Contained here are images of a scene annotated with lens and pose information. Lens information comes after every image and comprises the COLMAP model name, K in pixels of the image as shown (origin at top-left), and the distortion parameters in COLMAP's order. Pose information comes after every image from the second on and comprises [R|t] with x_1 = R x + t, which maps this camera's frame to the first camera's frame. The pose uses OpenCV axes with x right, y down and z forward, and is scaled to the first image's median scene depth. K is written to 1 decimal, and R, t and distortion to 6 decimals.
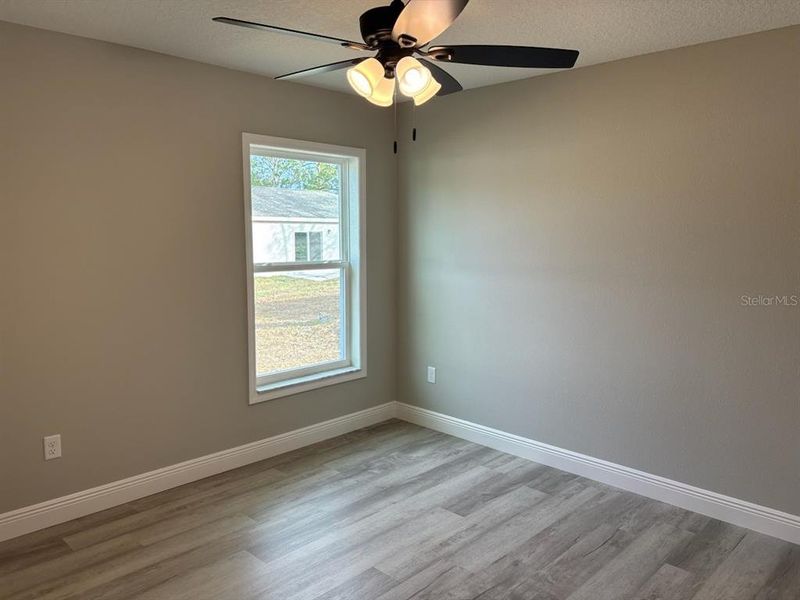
lens RADIAL K [[601.4, 0, 398.7], [0, 601.4, 300.2], [0, 0, 1]] dist [0.027029, -0.006184]
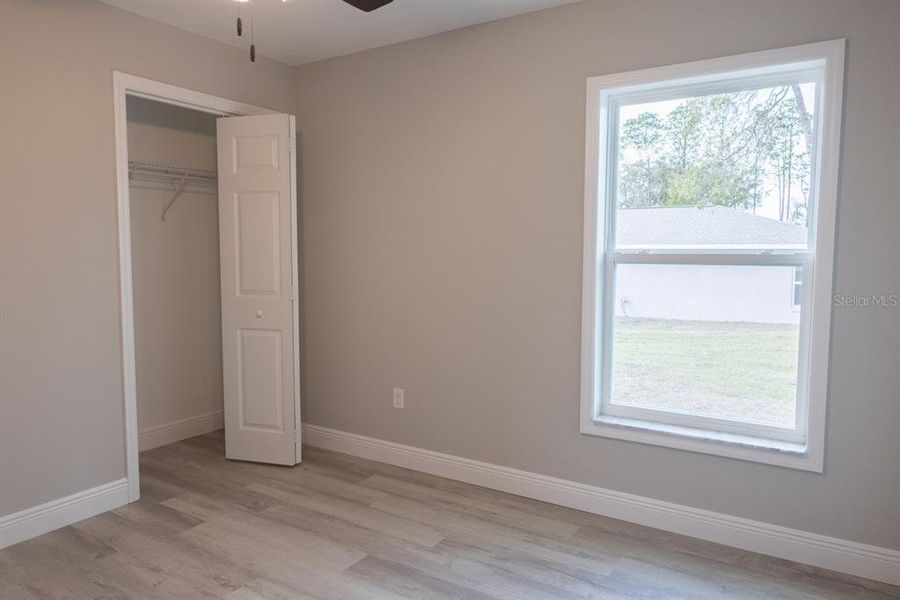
lens RADIAL K [[604.1, 0, 454.7], [0, 604.1, 291.2], [0, 0, 1]] dist [0.008246, 0.000533]
pose [[0.211392, 0.059581, -0.975584, 0.536553], [-0.116022, 0.992613, 0.035481, -0.017145], [0.970491, 0.105689, 0.216743, 0.766077]]
